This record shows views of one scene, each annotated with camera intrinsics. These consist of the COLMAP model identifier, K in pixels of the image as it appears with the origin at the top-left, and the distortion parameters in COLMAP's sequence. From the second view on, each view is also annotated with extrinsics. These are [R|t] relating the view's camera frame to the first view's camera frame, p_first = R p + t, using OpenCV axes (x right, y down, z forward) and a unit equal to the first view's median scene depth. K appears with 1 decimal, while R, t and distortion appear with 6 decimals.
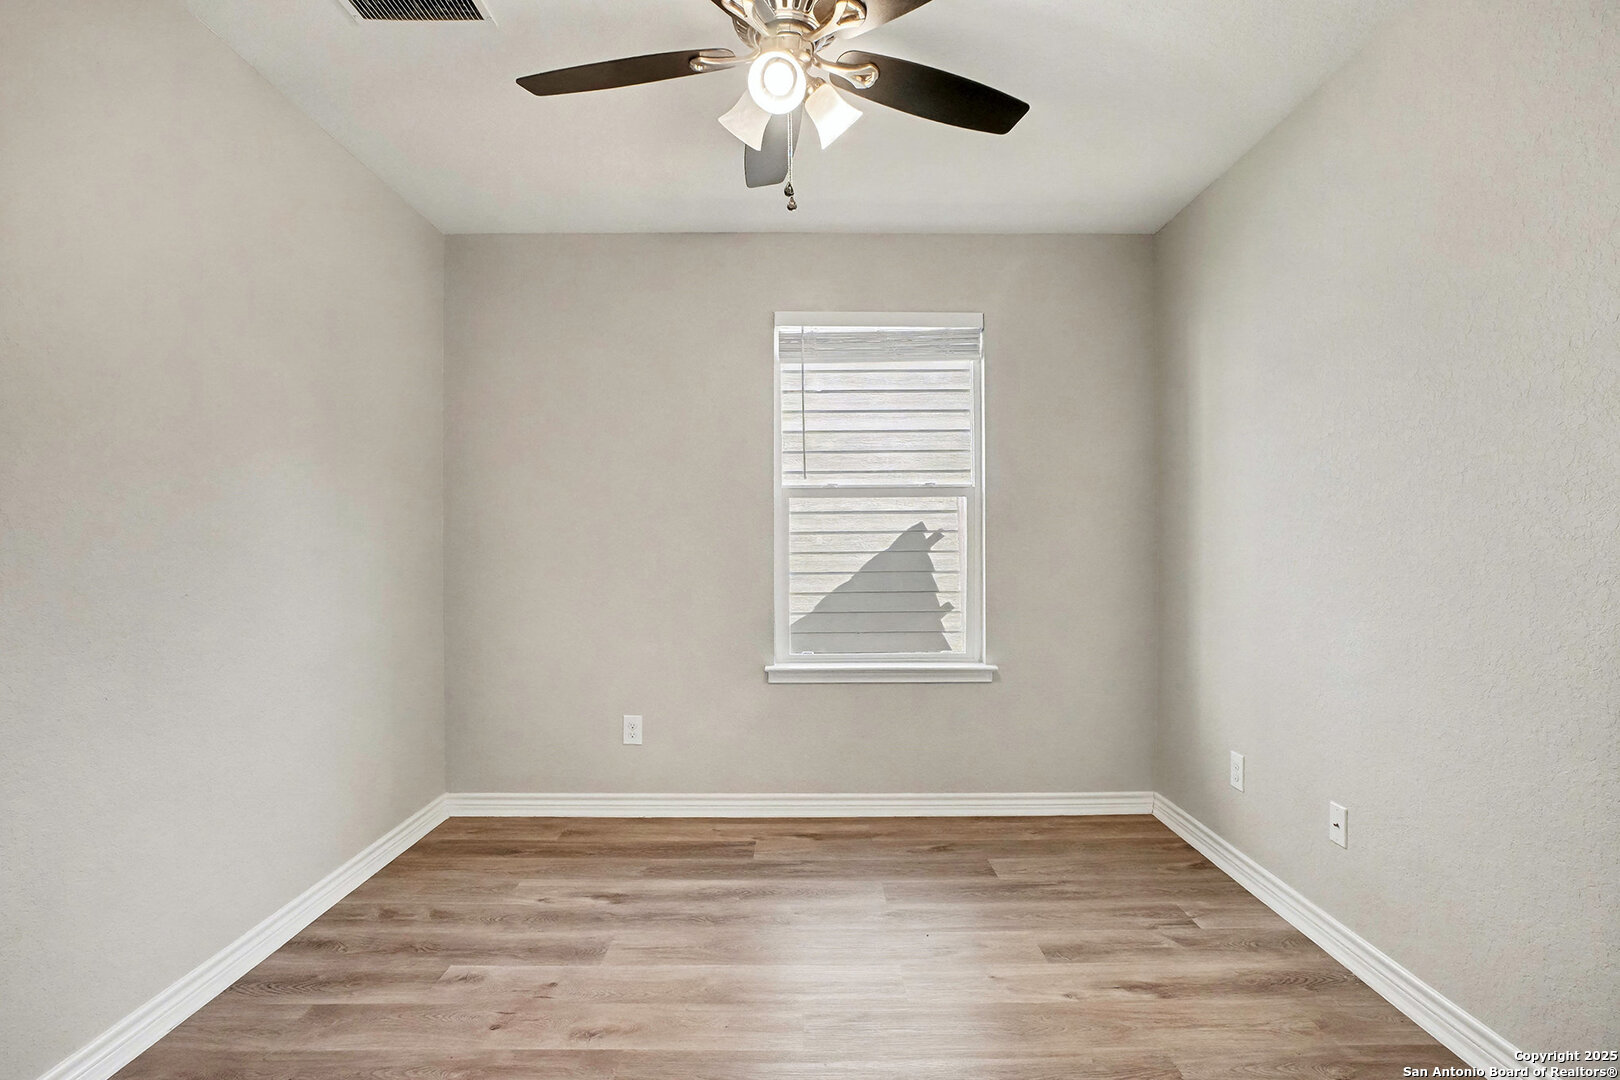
lens RADIAL K [[792.4, 0, 811.1], [0, 792.4, 543.0], [0, 0, 1]] dist [-0.043890, 0.021160]
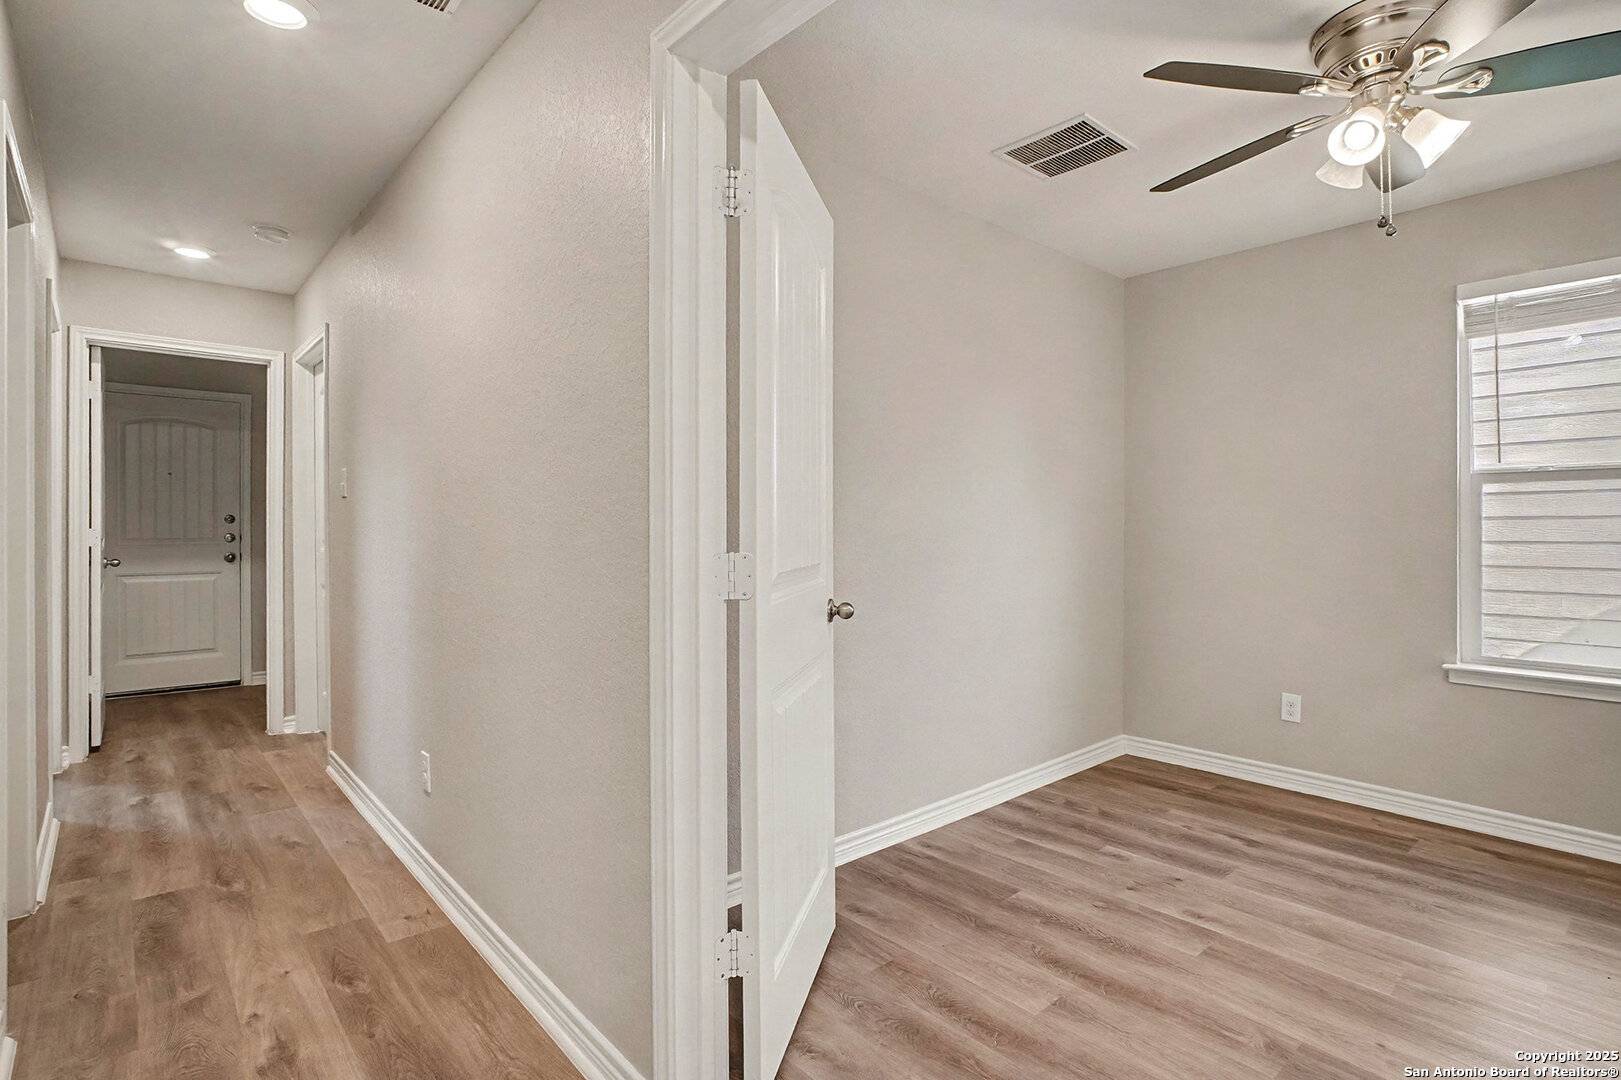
lens RADIAL K [[800.5, 0, 810.5], [0, 800.5, 540.0], [0, 0, 1]] dist [-0.046004, 0.000432]
pose [[0.653440, 0.013223, -0.756863, 0.191960], [0.000810, 0.999835, 0.018167, -0.012538], [0.756978, -0.012484, 0.653321, -0.232623]]
